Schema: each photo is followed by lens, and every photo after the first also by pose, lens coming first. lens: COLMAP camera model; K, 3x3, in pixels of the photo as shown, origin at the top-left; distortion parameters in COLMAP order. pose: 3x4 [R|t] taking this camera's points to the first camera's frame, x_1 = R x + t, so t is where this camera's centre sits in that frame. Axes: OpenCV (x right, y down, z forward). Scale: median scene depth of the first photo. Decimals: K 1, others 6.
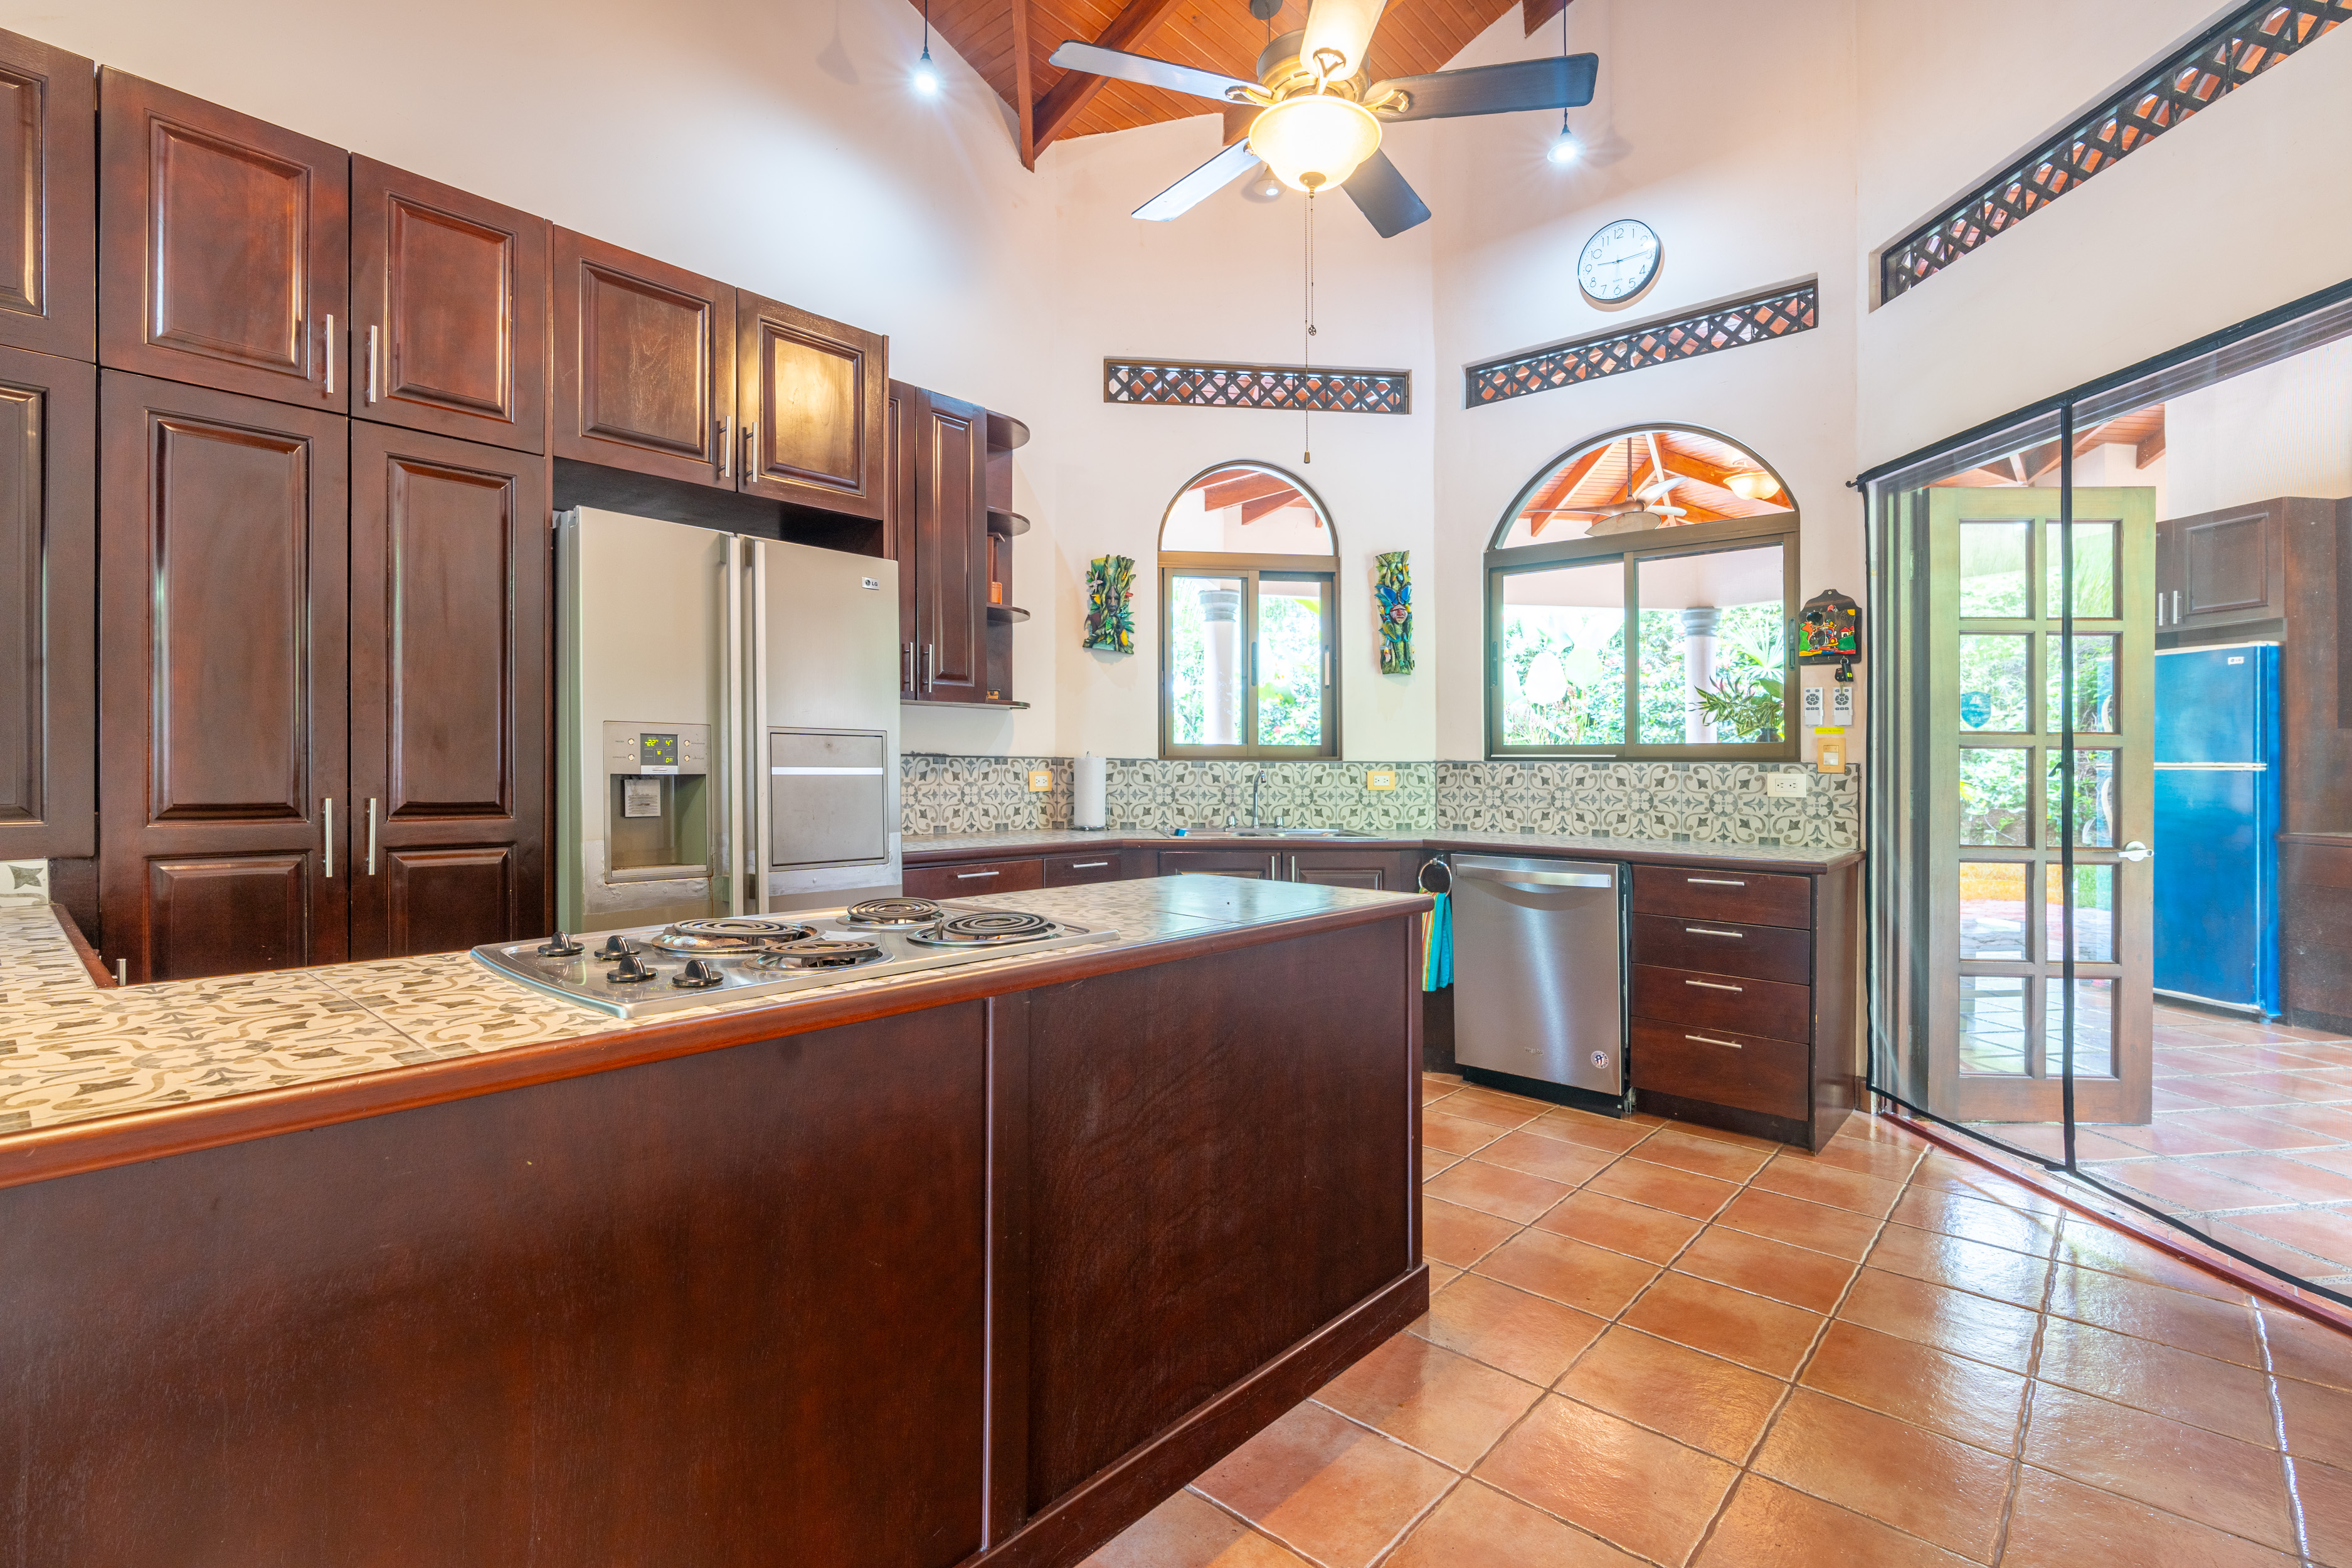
lens RADIAL K [[1113.7, 0, 1168.0], [0, 1113.7, 758.2], [0, 0, 1]] dist [0.001855, 0.000447]
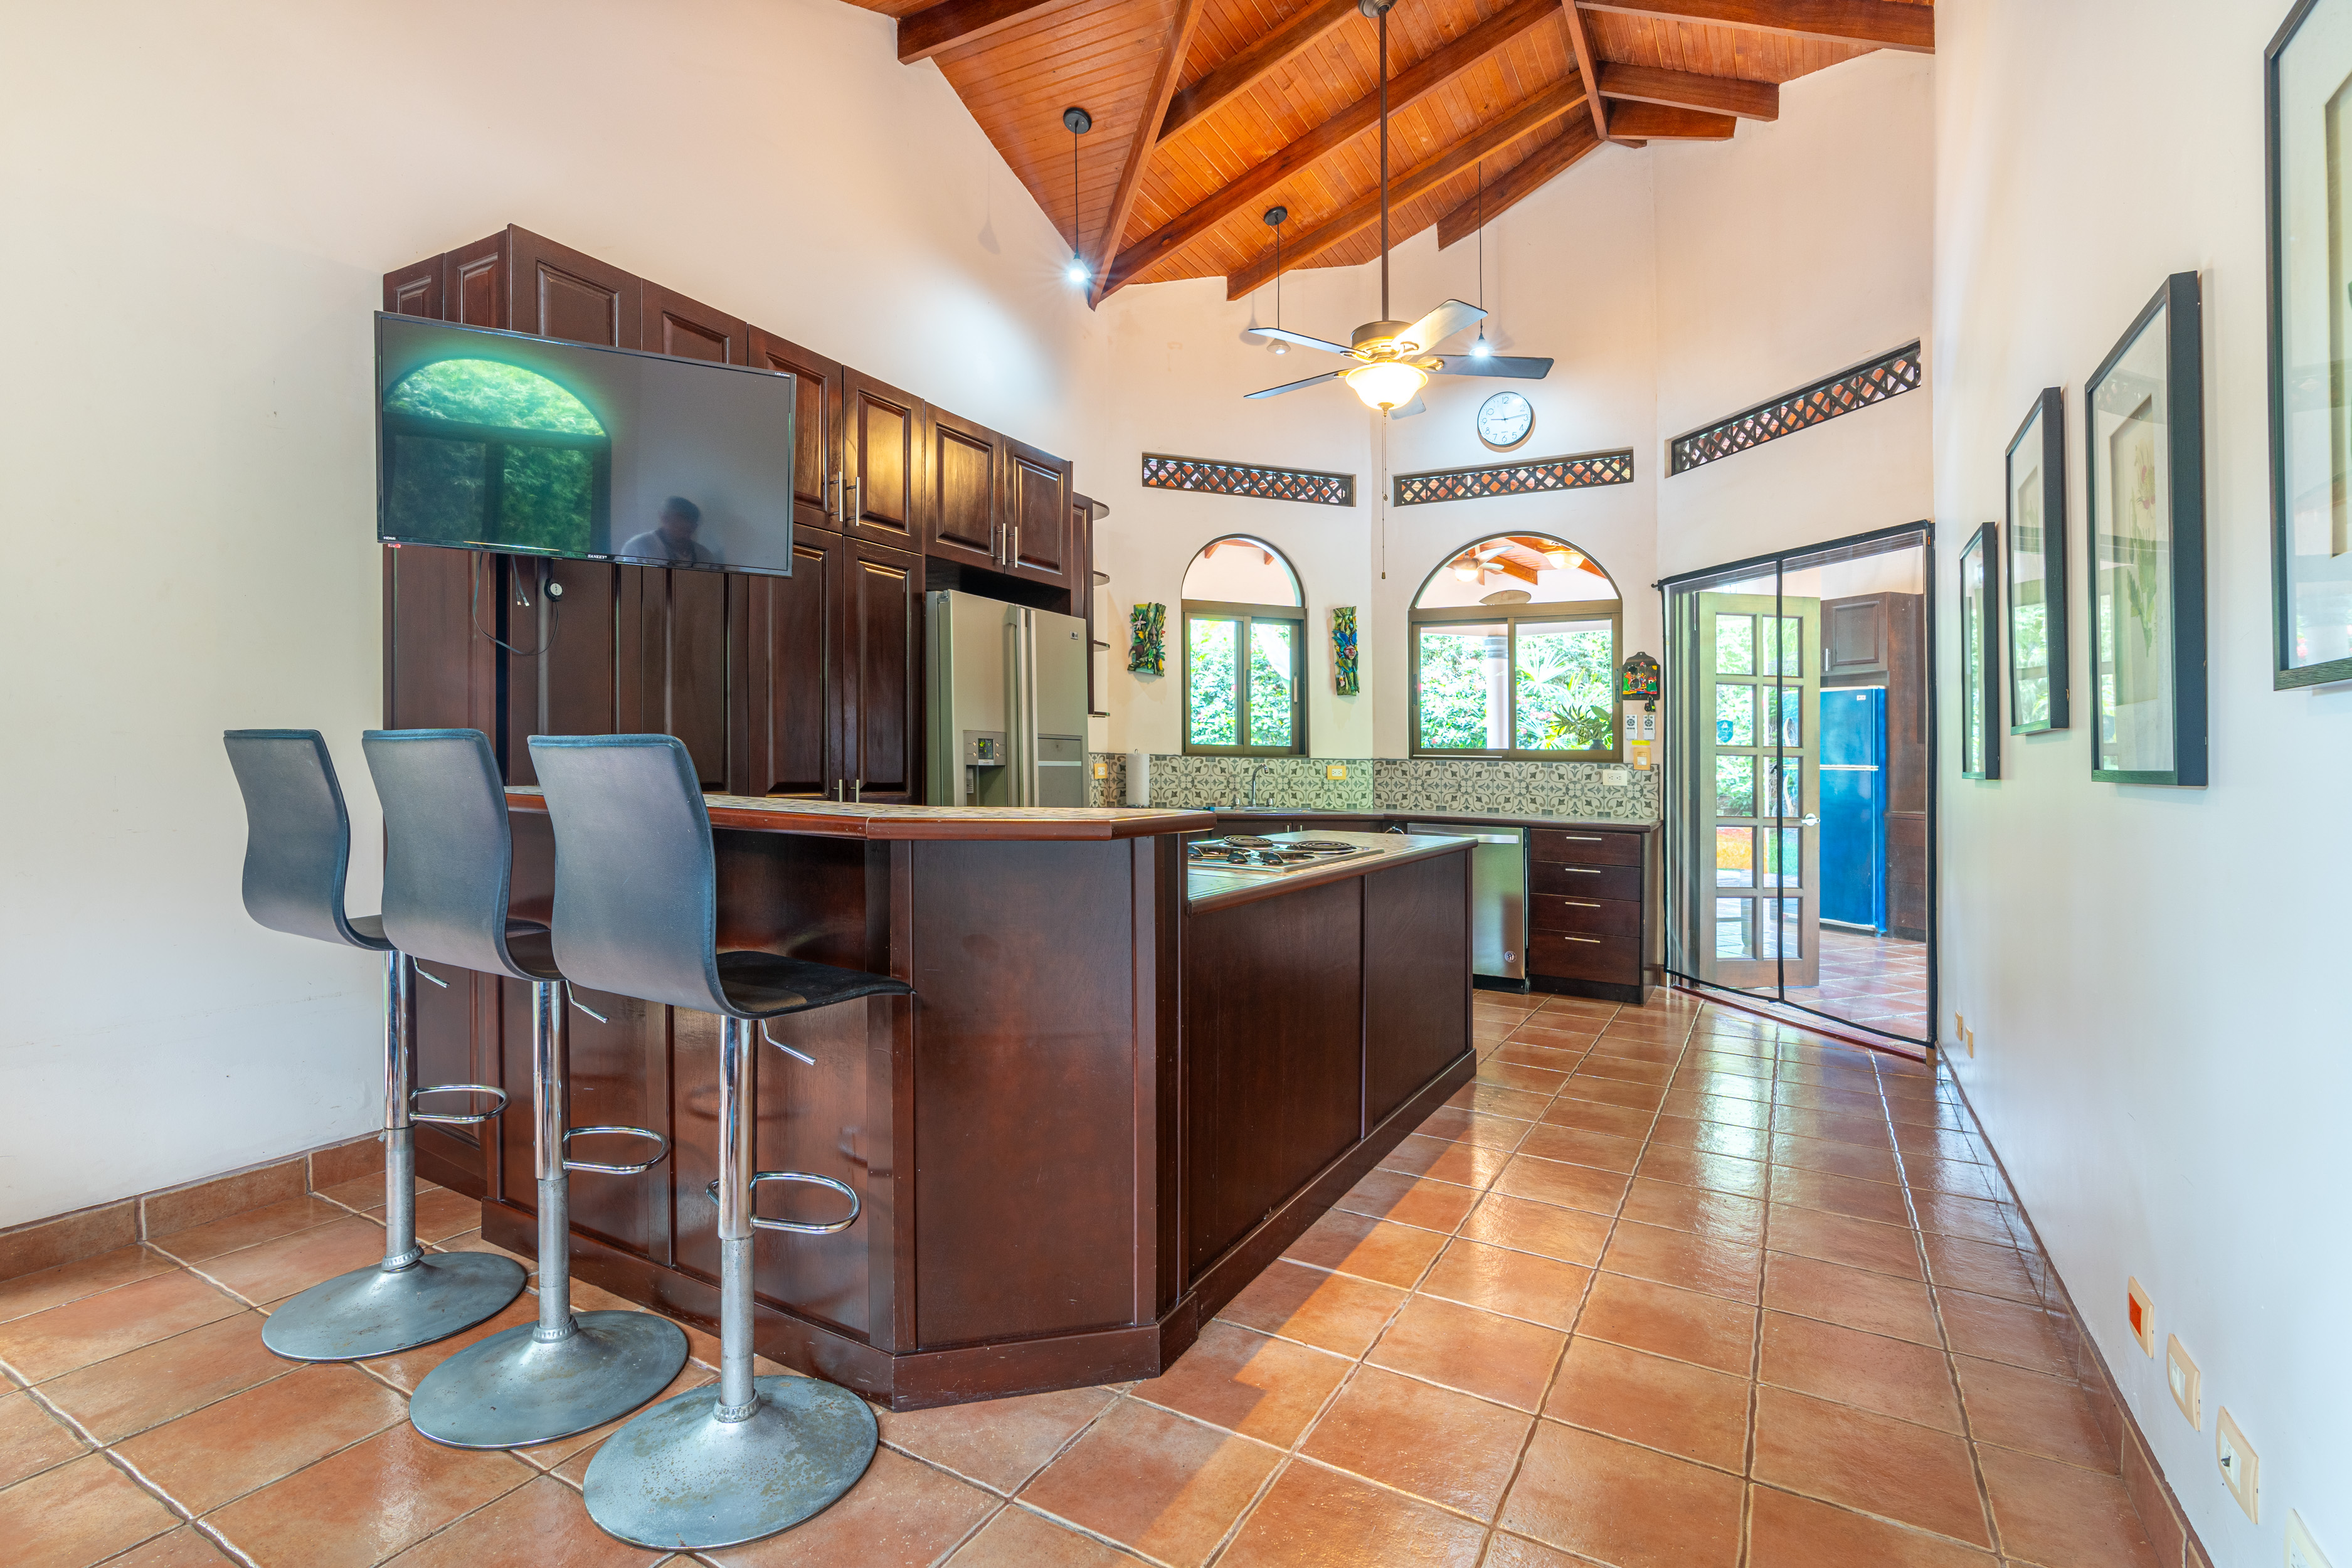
lens RADIAL K [[1113.7, 0, 1177.6], [0, 1113.7, 723.0], [0, 0, 1]] dist [0.001855, 0.000447]
pose [[0.976886, 0.017660, 0.213029, -0.318112], [-0.012755, 0.999621, -0.024376, -0.005333], [-0.213379, 0.021095, 0.976742, -0.327628]]
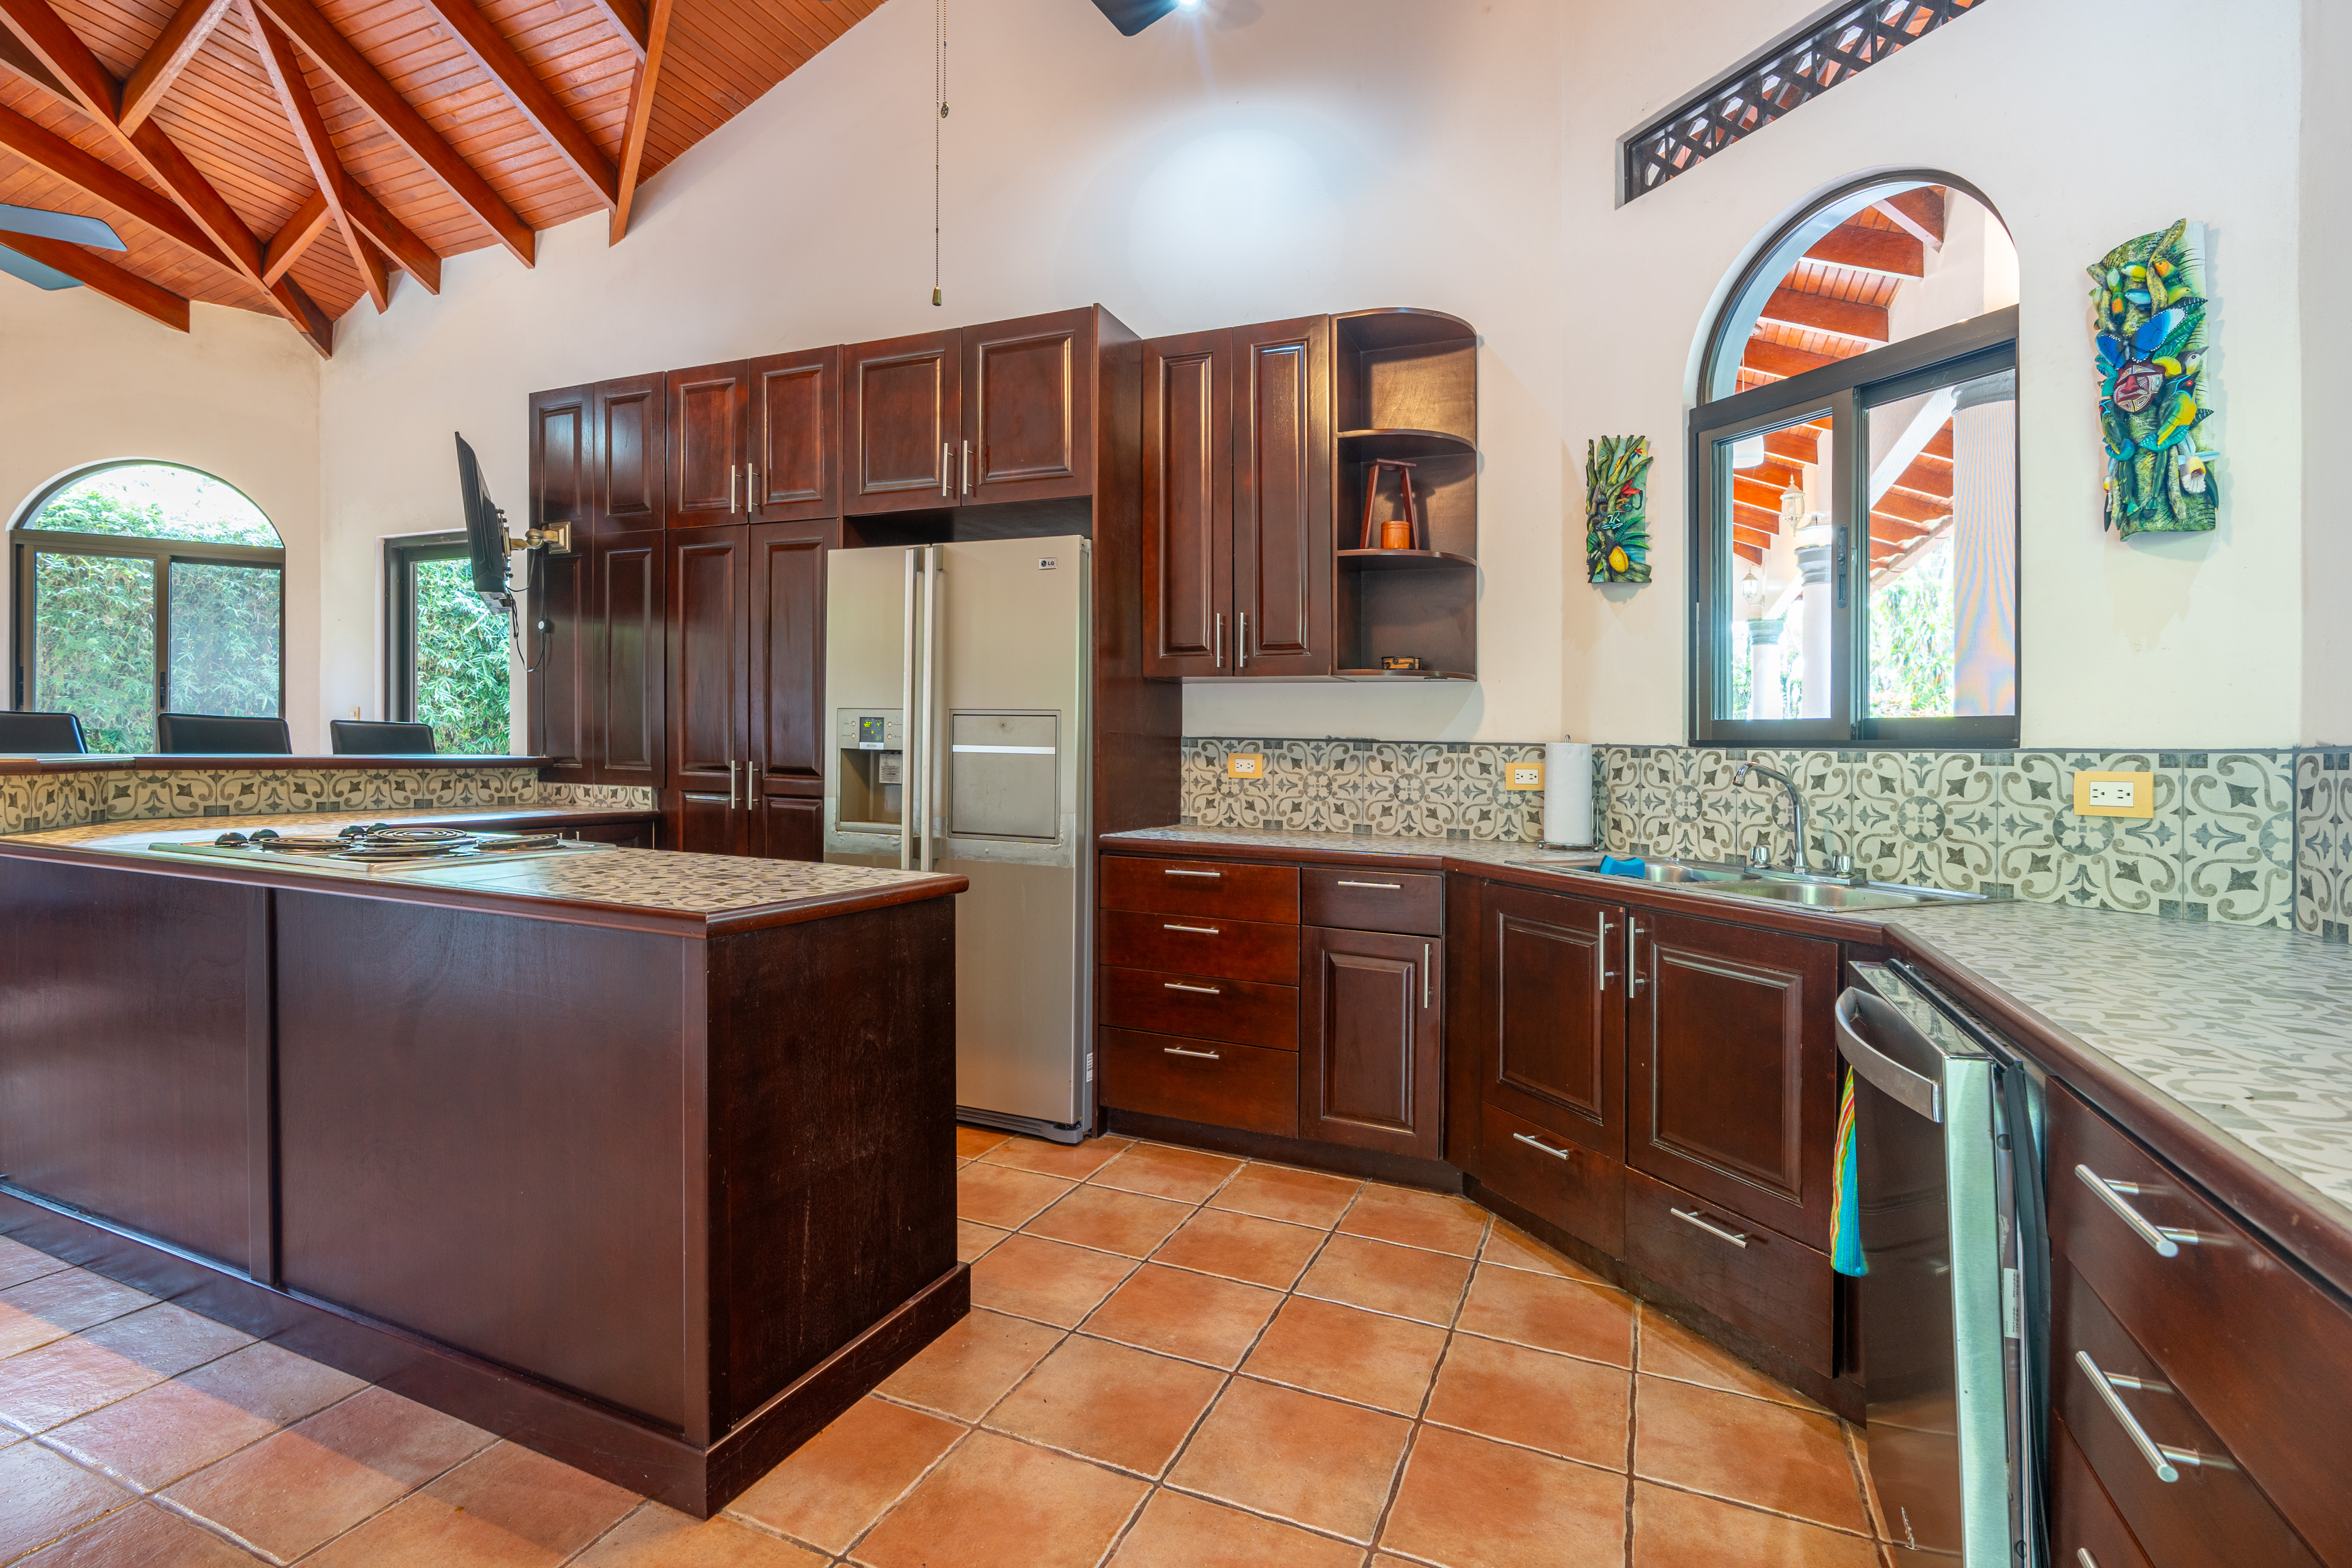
lens RADIAL K [[1113.7, 0, 1167.6], [0, 1113.7, 762.4], [0, 0, 1]] dist [0.001855, 0.000447]
pose [[0.307111, 0.010710, -0.951613, 0.520179], [-0.010312, 0.999915, 0.007925, 0.008989], [0.951618, 0.007379, 0.307195, 0.571889]]
